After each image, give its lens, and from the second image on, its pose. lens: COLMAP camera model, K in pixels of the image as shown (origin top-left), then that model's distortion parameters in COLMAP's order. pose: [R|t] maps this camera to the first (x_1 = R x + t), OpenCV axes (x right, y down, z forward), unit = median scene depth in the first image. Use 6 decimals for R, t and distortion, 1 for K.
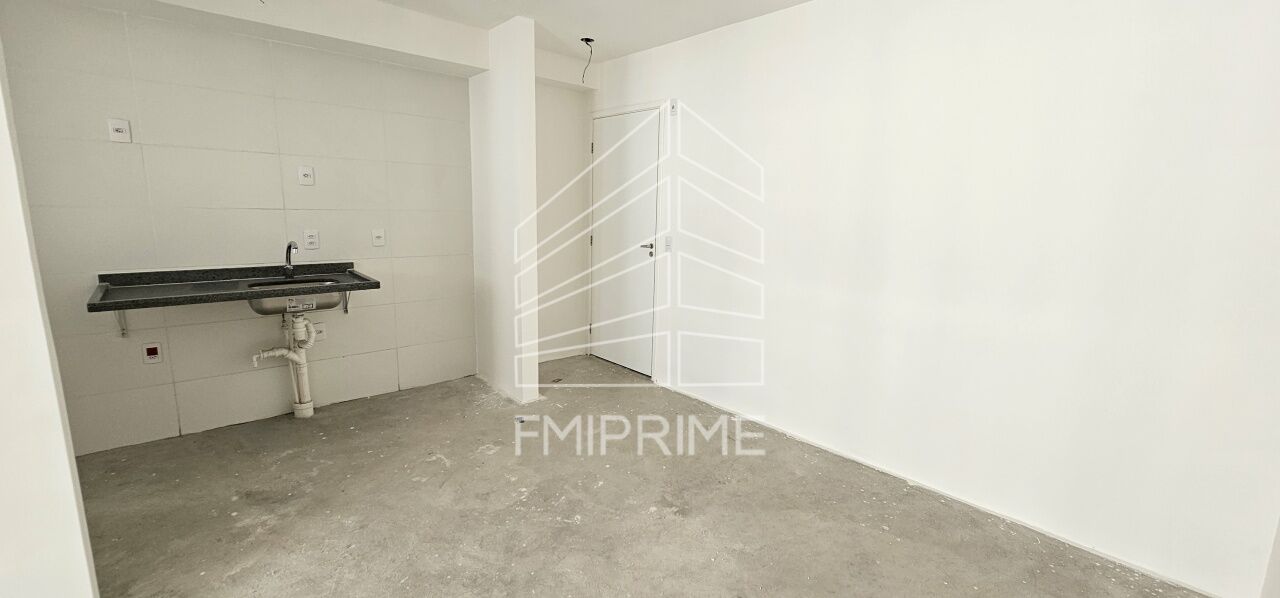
lens RADIAL K [[521.1, 0, 640.5], [0, 521.1, 297.9], [0, 0, 1]] dist [0.000743, -0.000579]
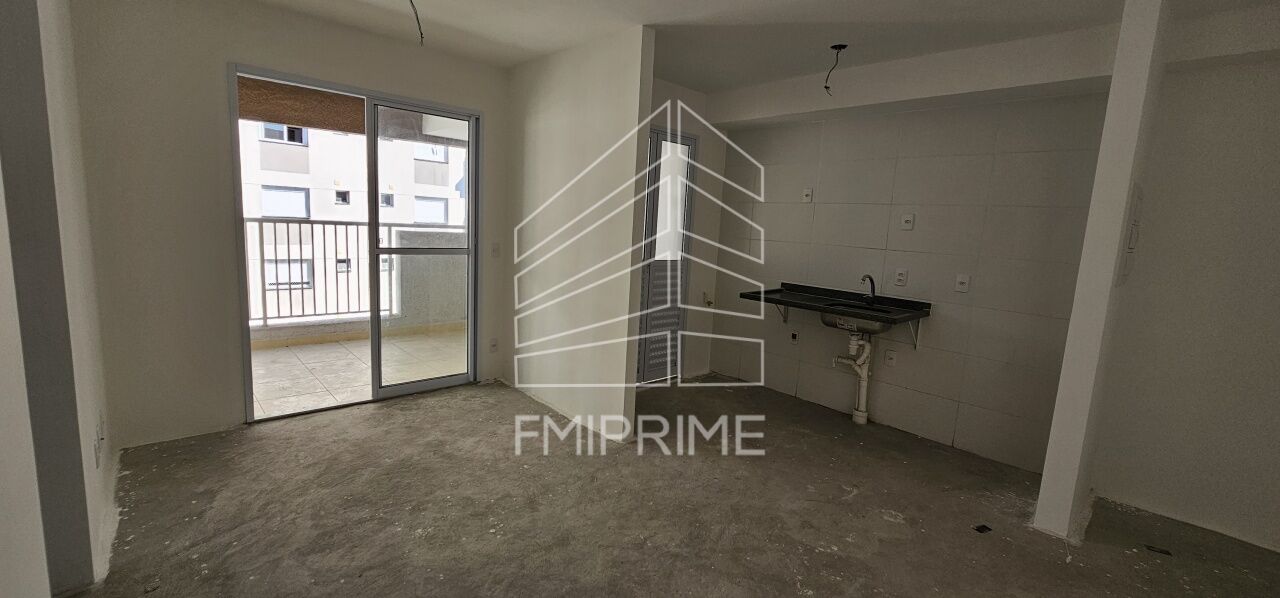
lens RADIAL K [[521.1, 0, 638.7], [0, 521.1, 297.5], [0, 0, 1]] dist [0.000743, -0.000579]
pose [[0.011862, 0.120057, -0.992696, 0.528051], [-0.228841, 0.966744, 0.114184, -0.072689], [0.973391, 0.225816, 0.038941, 0.438200]]
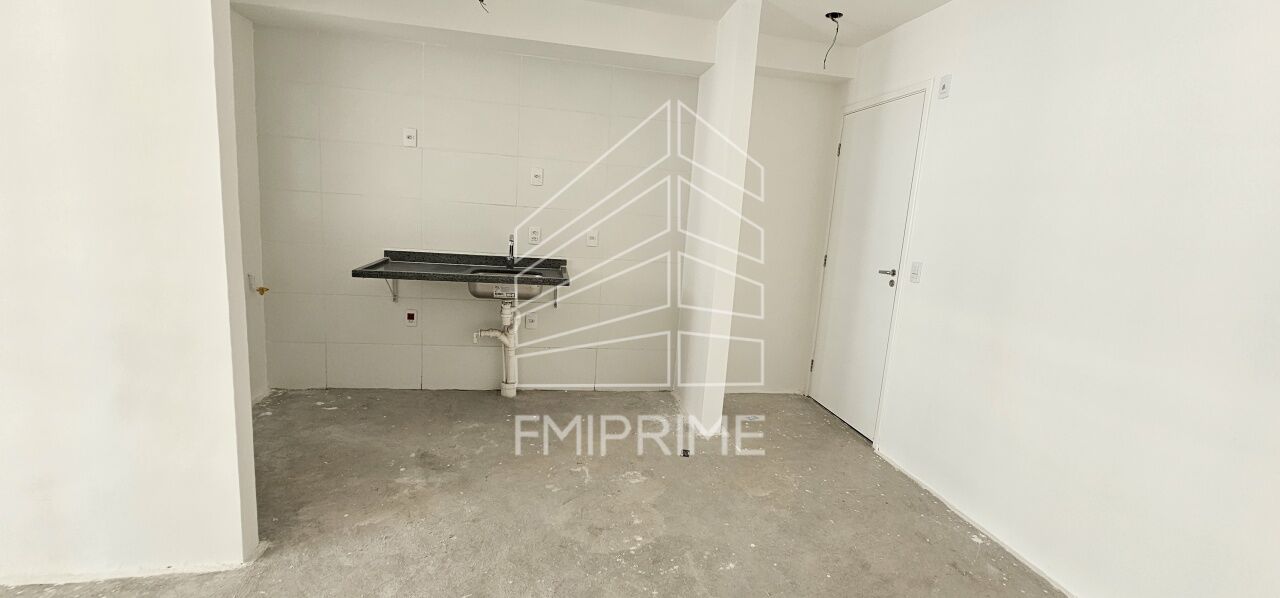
lens RADIAL K [[521.1, 0, 640.0], [0, 521.1, 296.0], [0, 0, 1]] dist [0.000743, -0.000579]
pose [[0.847433, 0.117310, -0.517780, 0.137720], [-0.140004, 0.990139, -0.004810, -0.013107], [0.512110, 0.076568, 0.855500, 0.209363]]
